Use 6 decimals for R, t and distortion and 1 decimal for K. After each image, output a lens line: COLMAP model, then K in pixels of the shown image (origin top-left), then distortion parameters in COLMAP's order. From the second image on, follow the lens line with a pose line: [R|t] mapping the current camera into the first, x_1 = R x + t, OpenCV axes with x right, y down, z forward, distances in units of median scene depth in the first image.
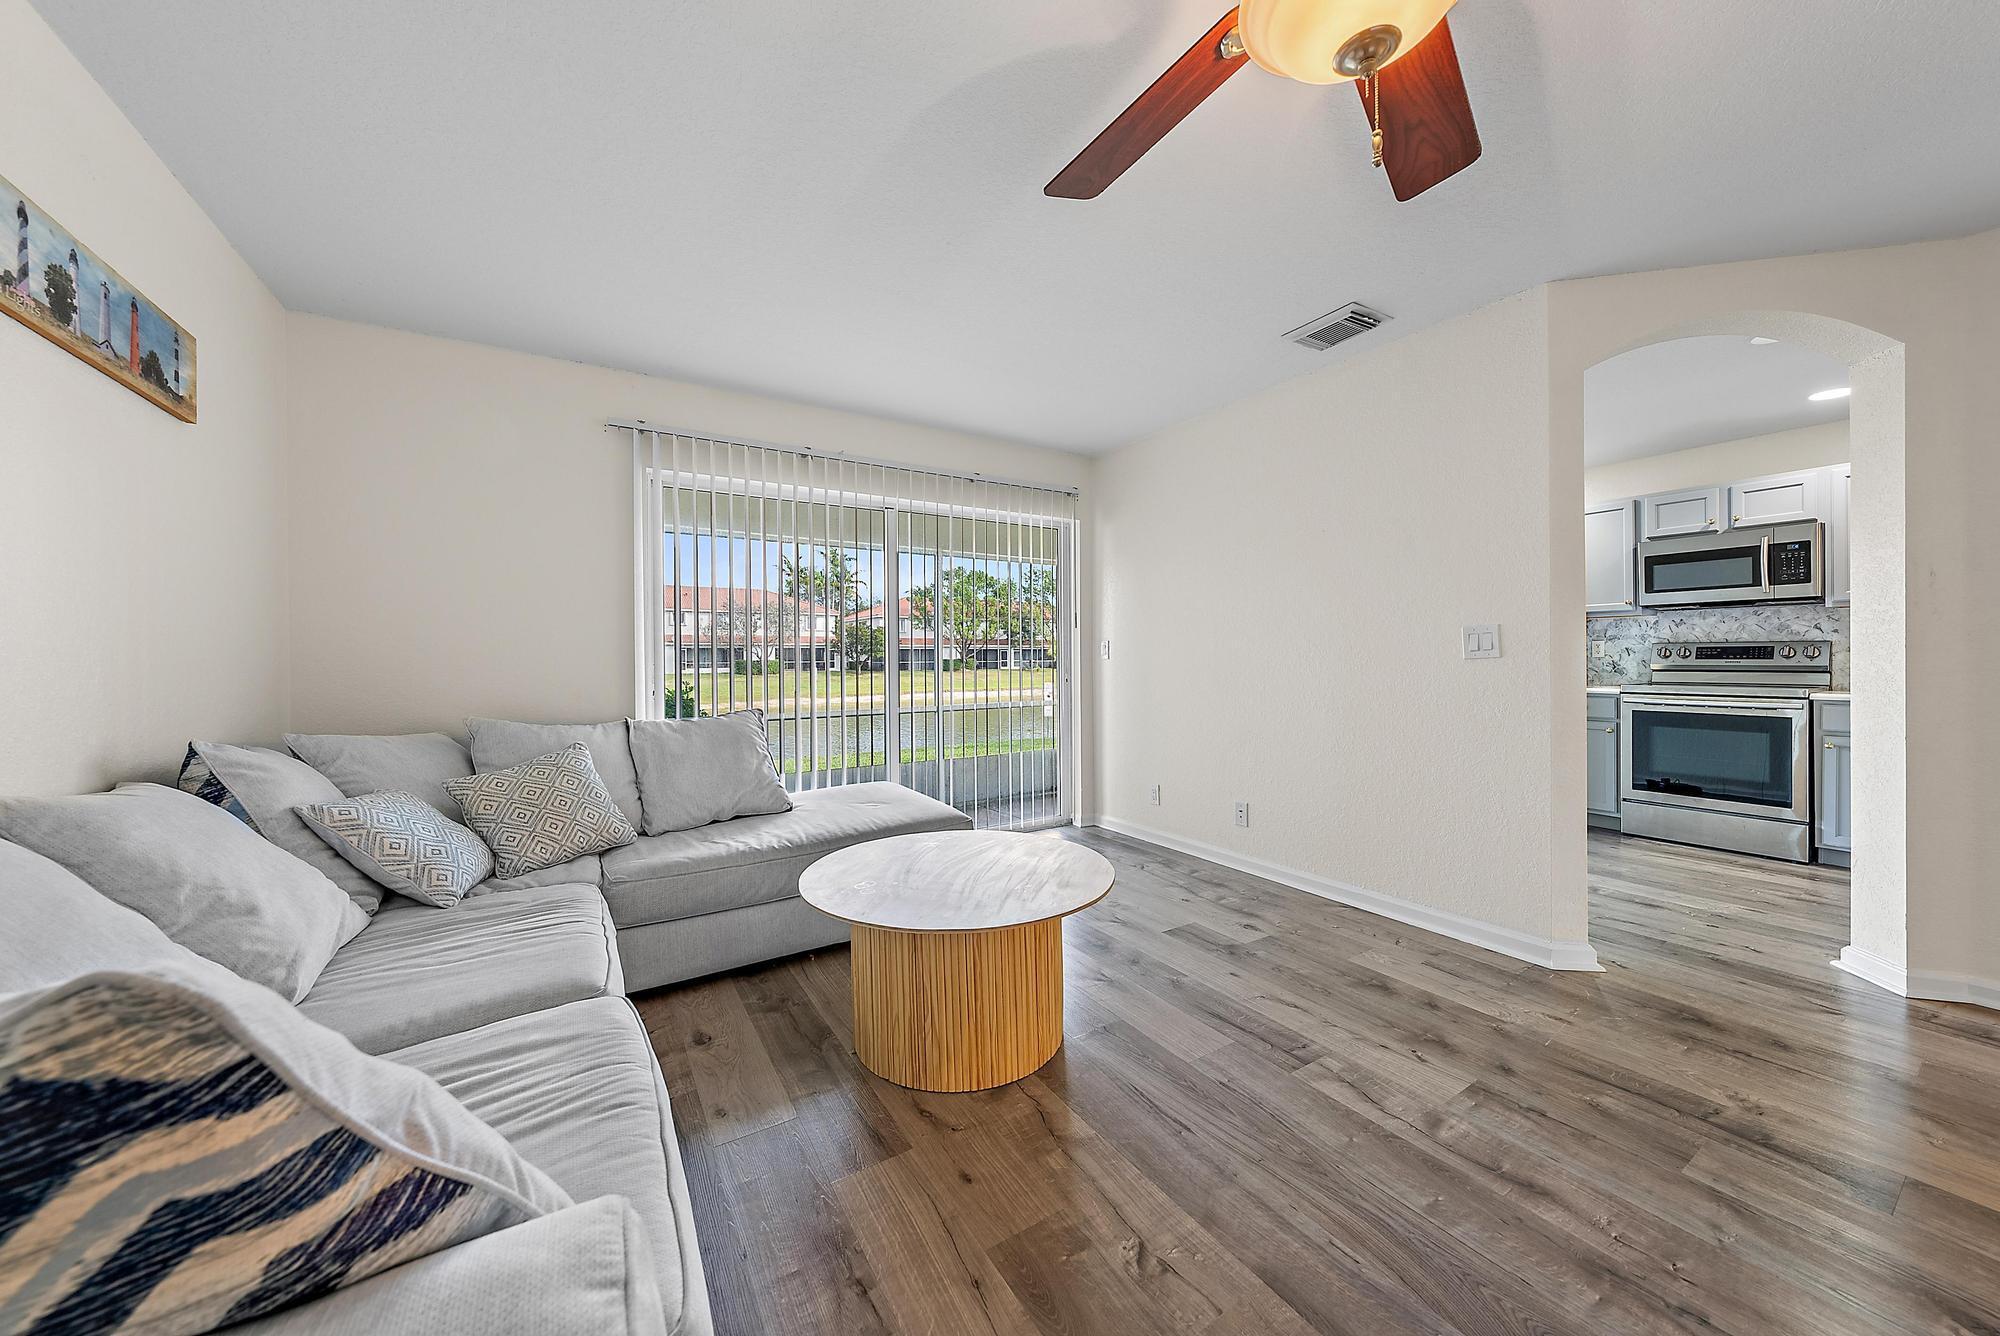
lens RADIAL K [[685.8, 0, 1011.3], [0, 685.8, 663.4], [0, 0, 1]] dist [-0.004859, 0.000579]
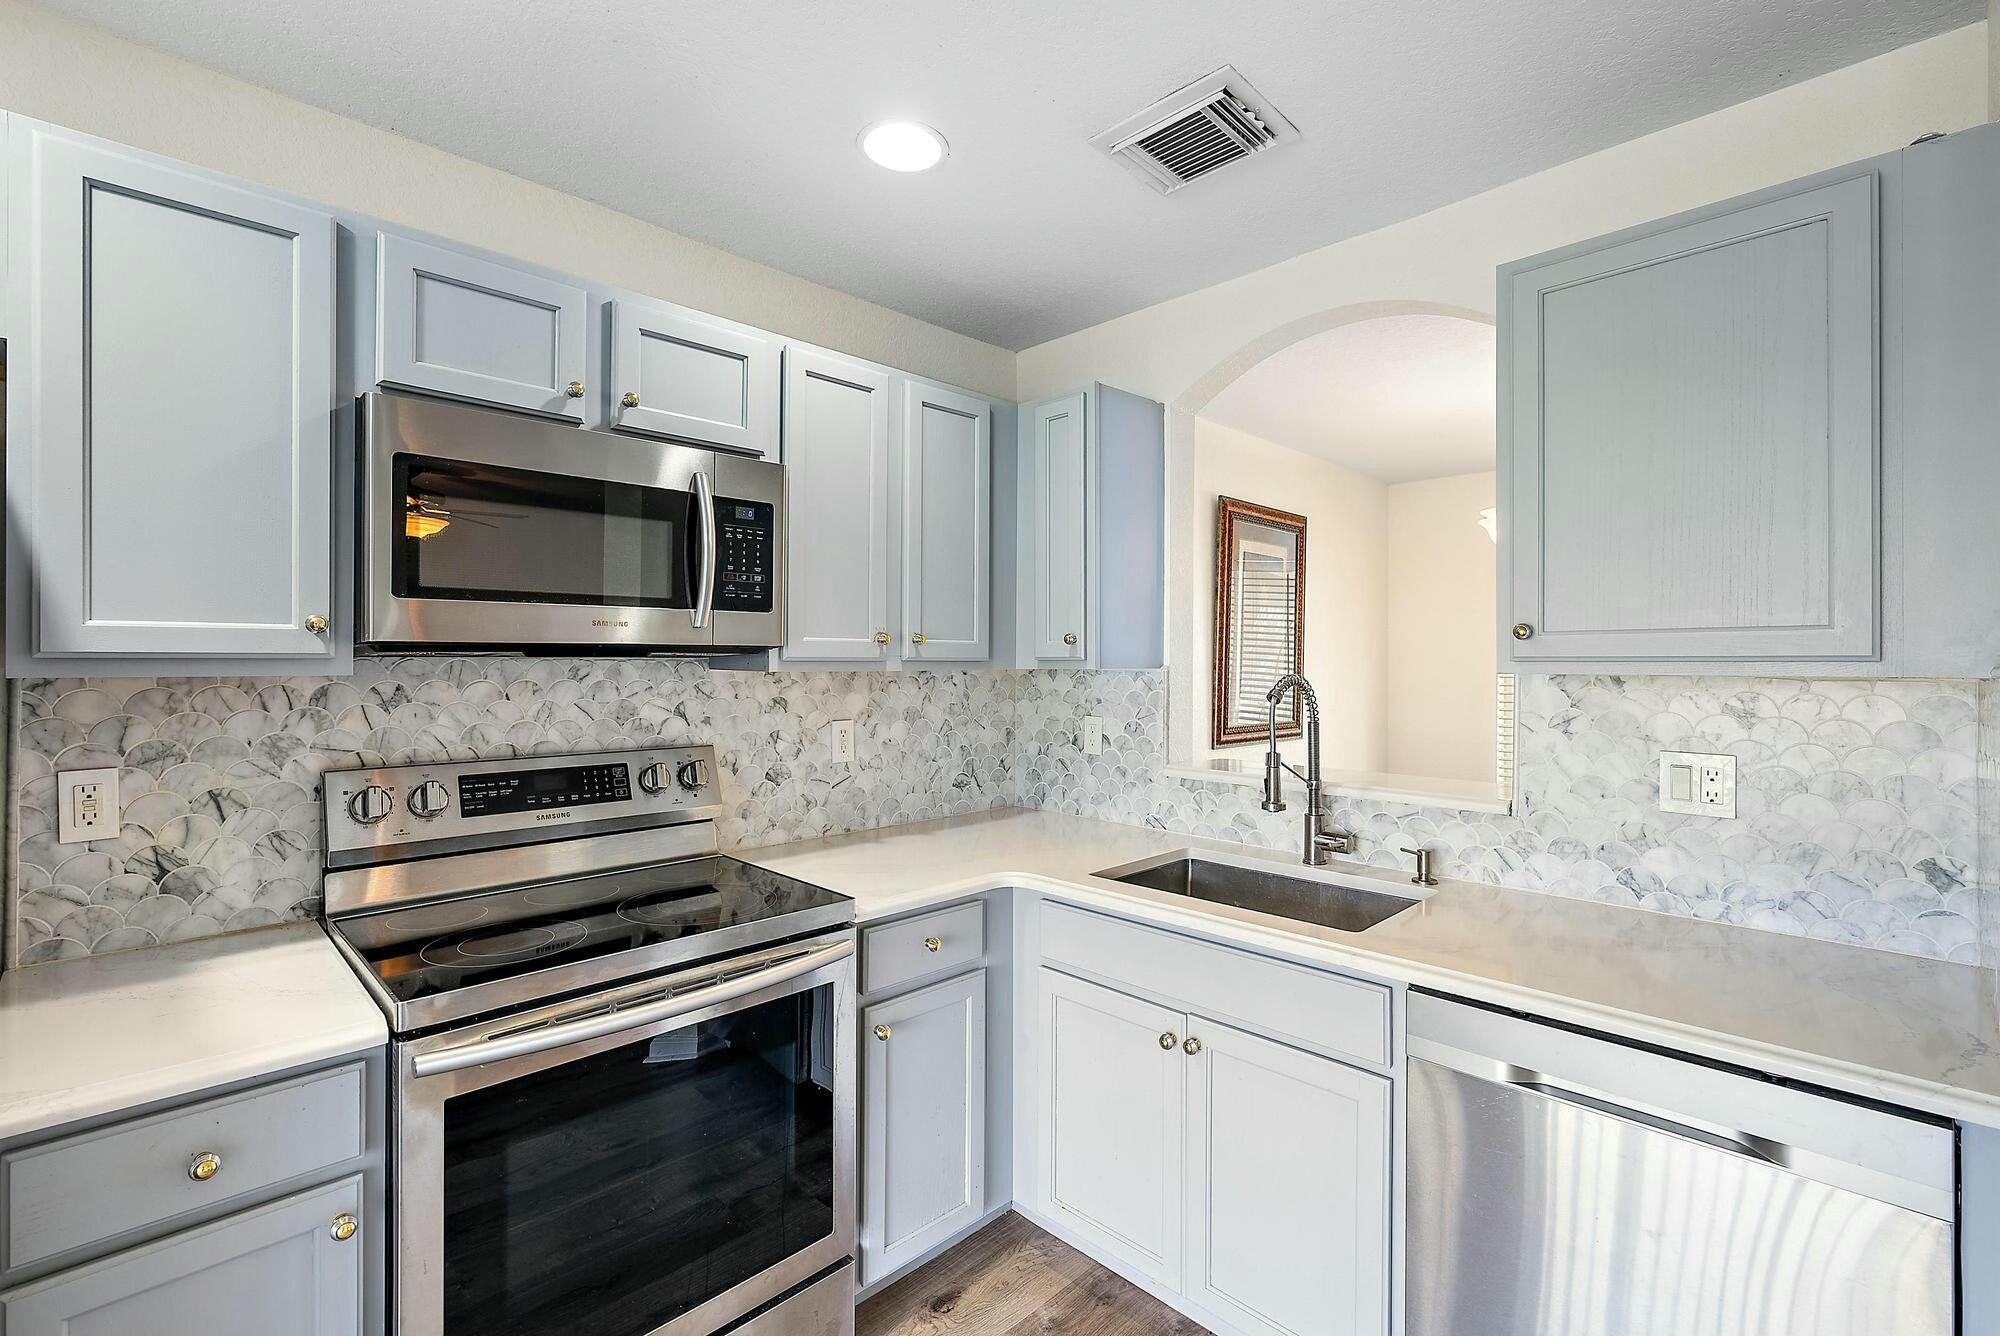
lens RADIAL K [[884.8, 0, 999.7], [0, 884.8, 659.5], [0, 0, 1]] dist [-0.007232, 0.001011]
pose [[-0.211554, 0.004038, 0.977358, 0.605532], [0.004025, 0.999987, -0.003261, -0.083242], [-0.977358, 0.003244, -0.211568, 0.921857]]
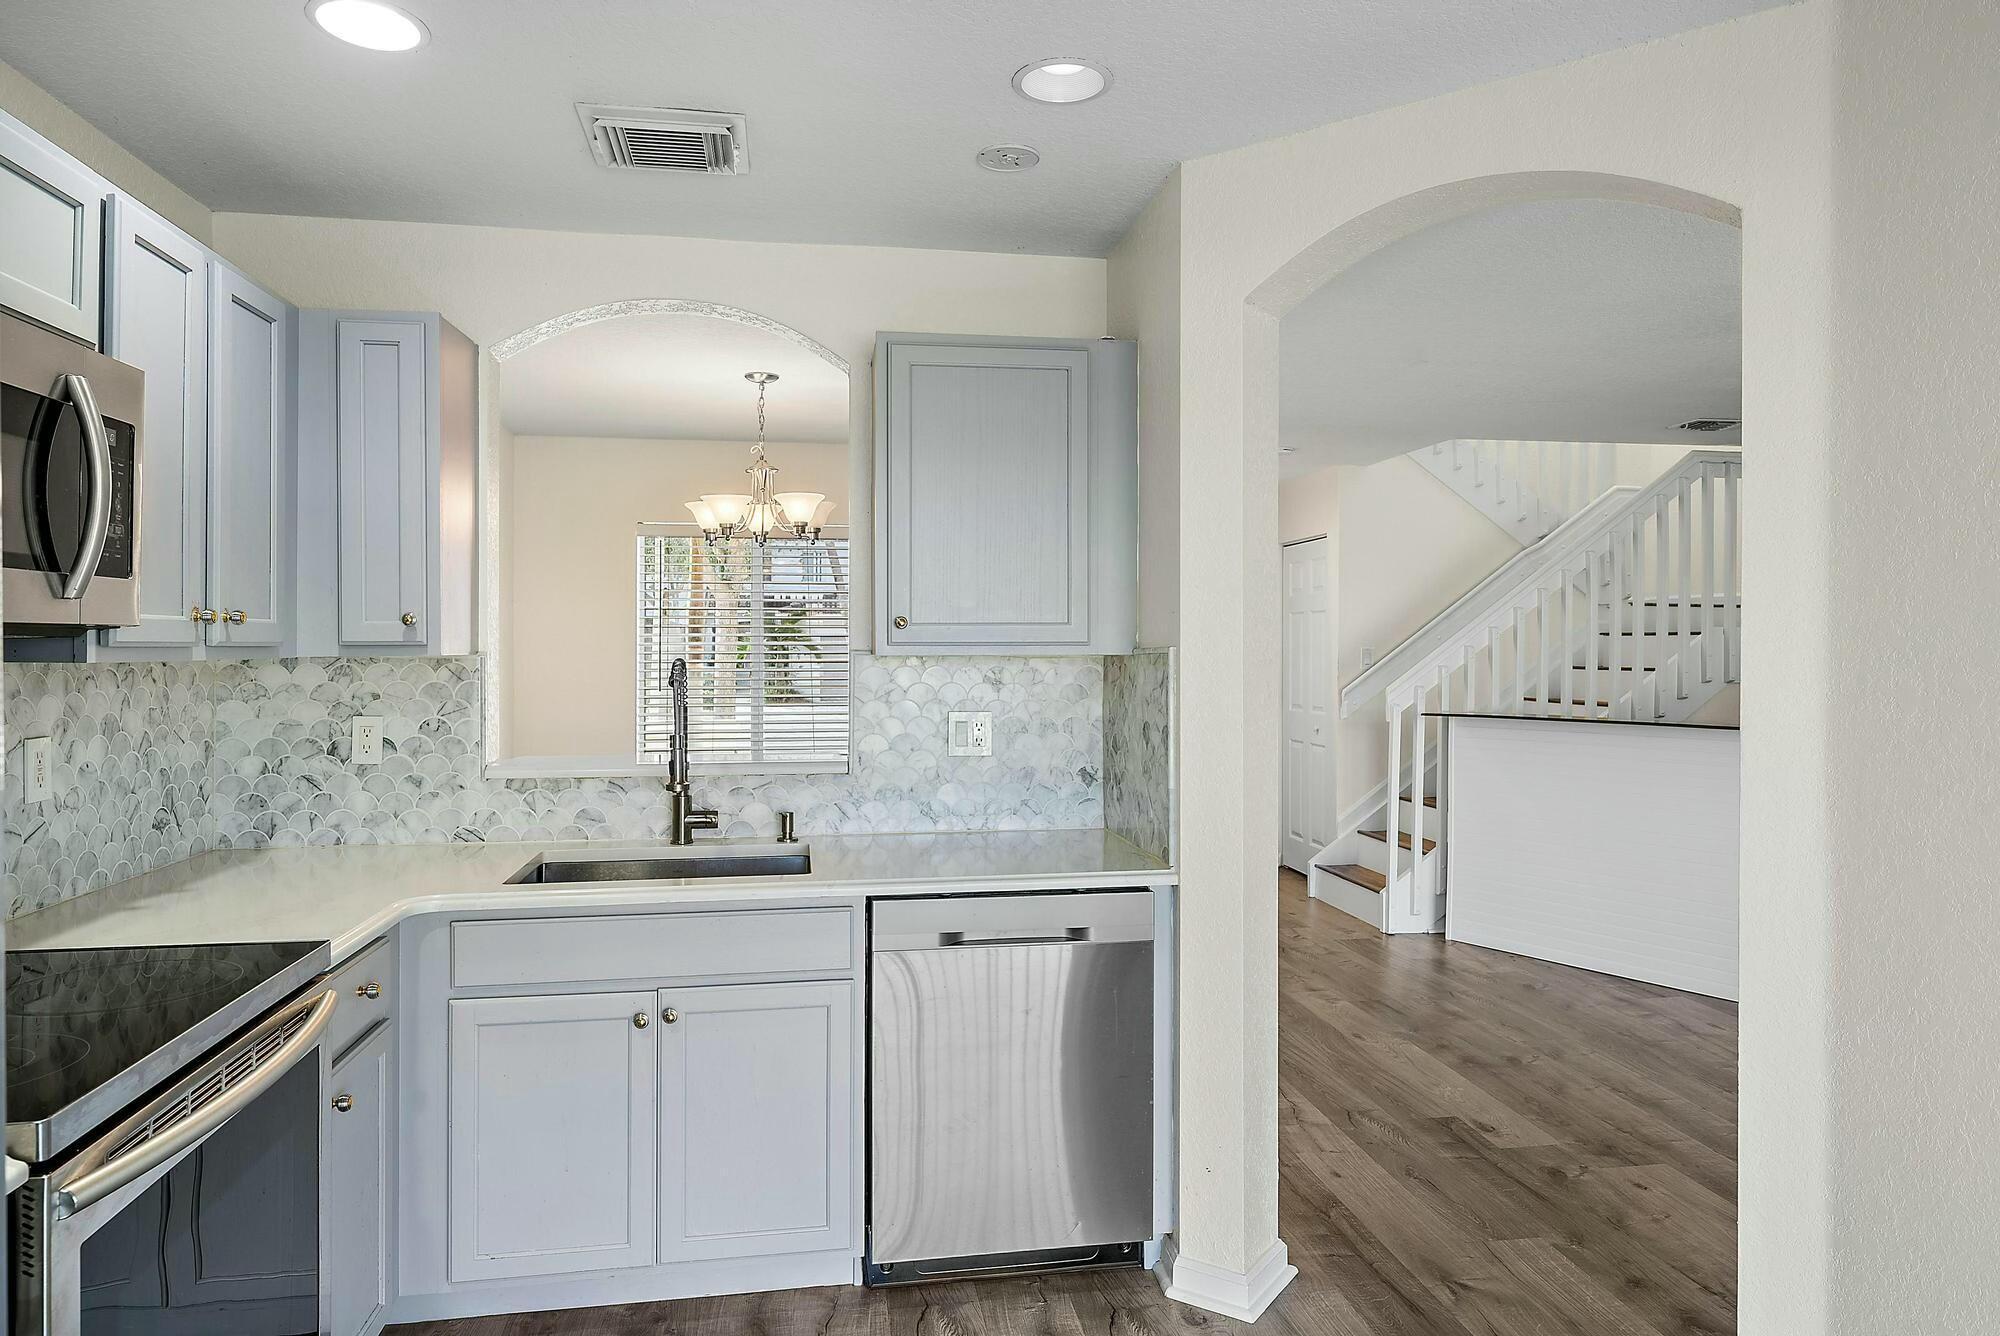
lens RADIAL K [[1249.0, 0, 1007.0], [0, 1249.0, 656.2], [0, 0, 1]] dist [-0.004794, 0.001450]
pose [[-0.922402, -0.000280, 0.386232, 0.604055], [0.005012, 0.999907, 0.012696, -0.085553], [-0.386200, 0.013646, -0.922314, 1.257639]]
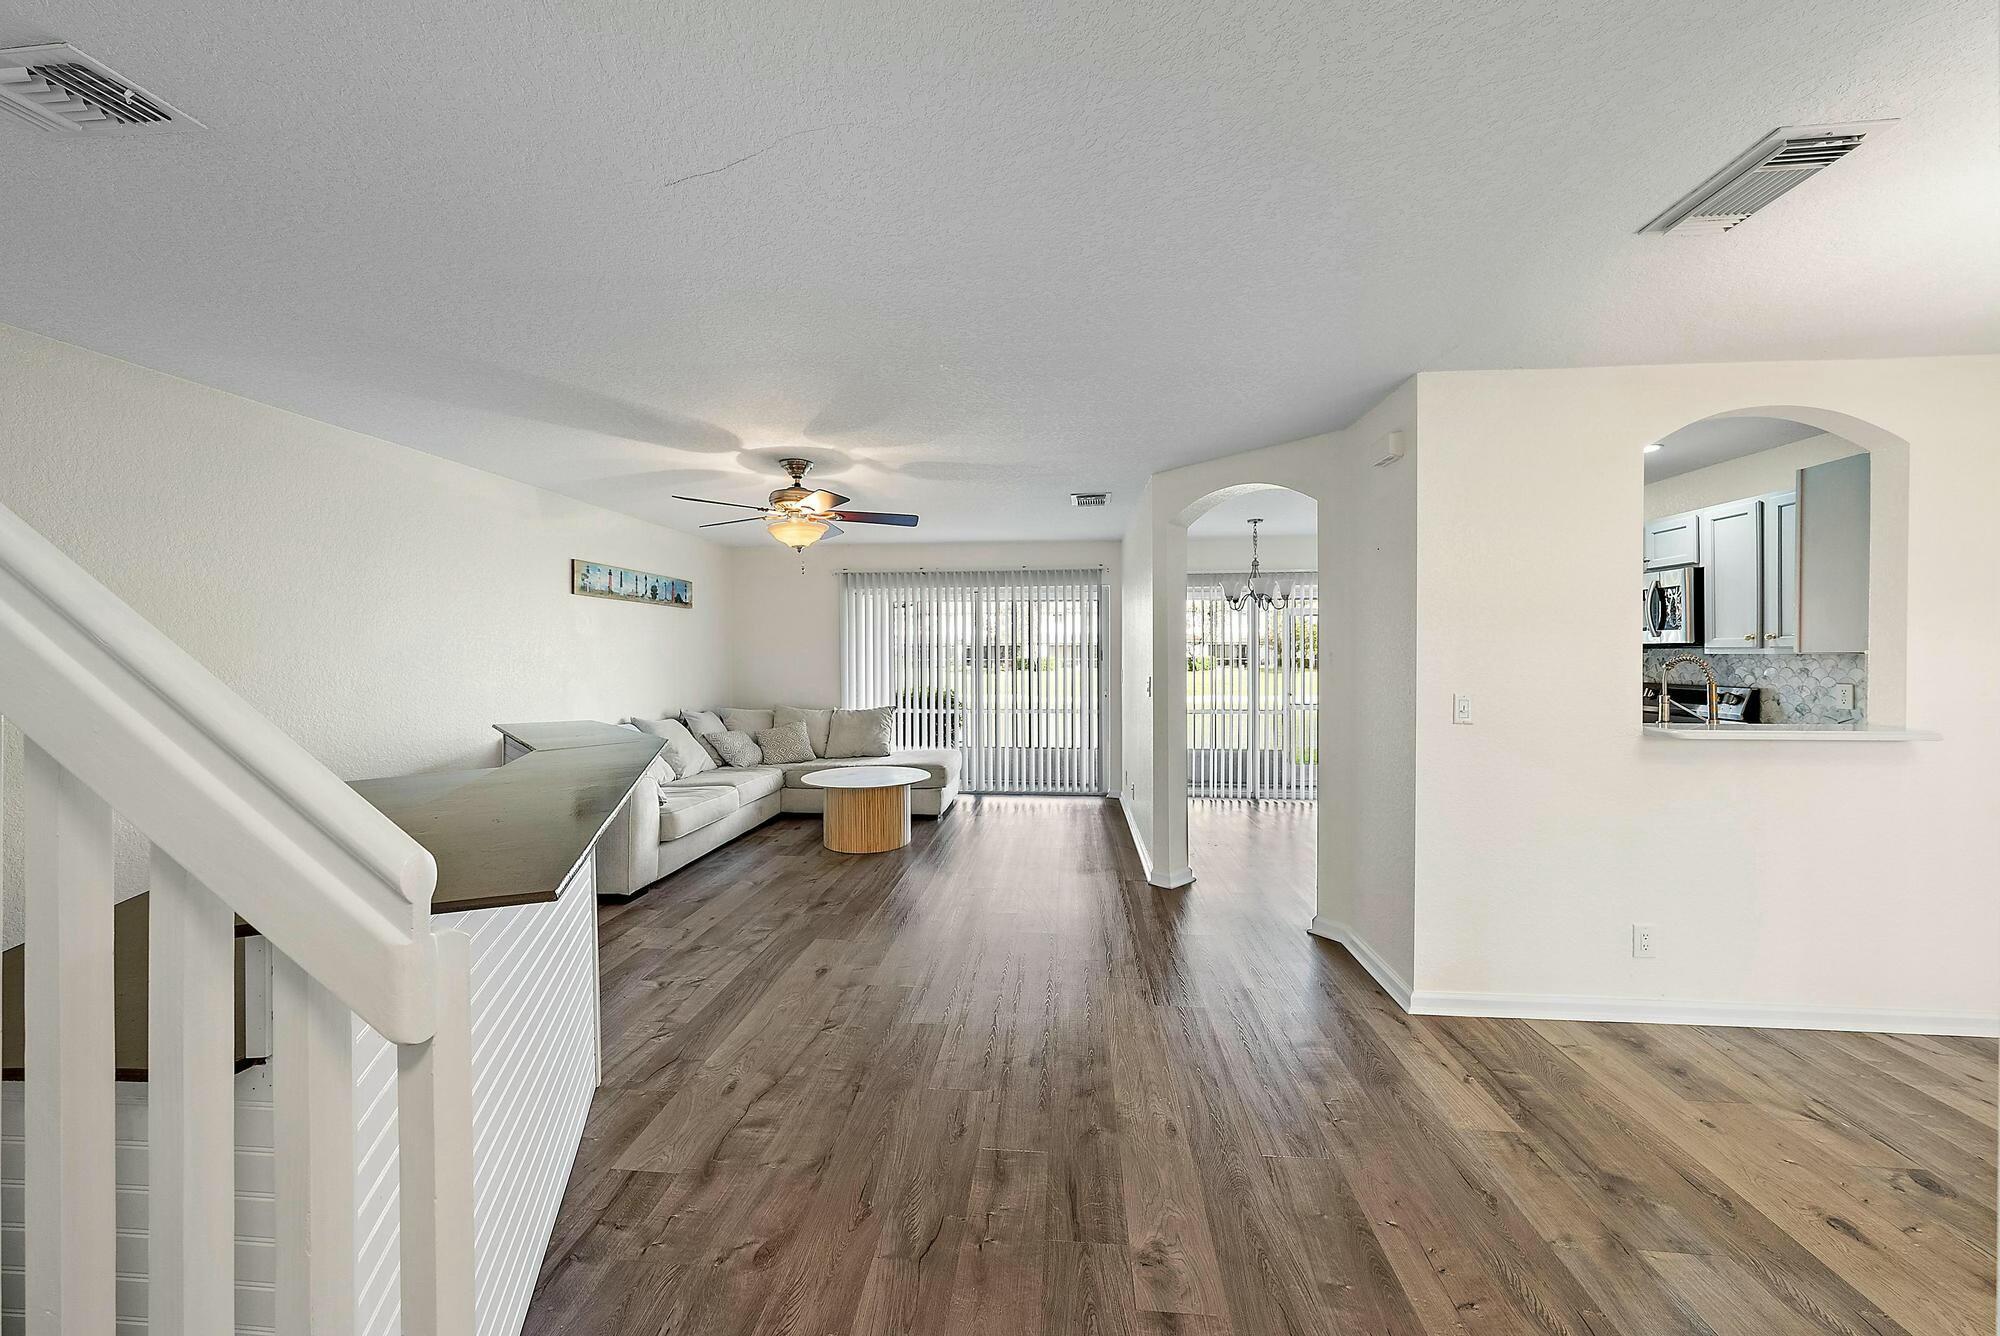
lens RADIAL K [[709.7, 0, 1009.0], [0, 709.7, 680.5], [0, 0, 1]] dist [-0.003731, -0.000116]
pose [[0.798772, 0.025851, -0.601078, 0.953491], [-0.005762, 0.999359, 0.035323, -0.070345], [0.601606, -0.024752, 0.798410, -0.364750]]
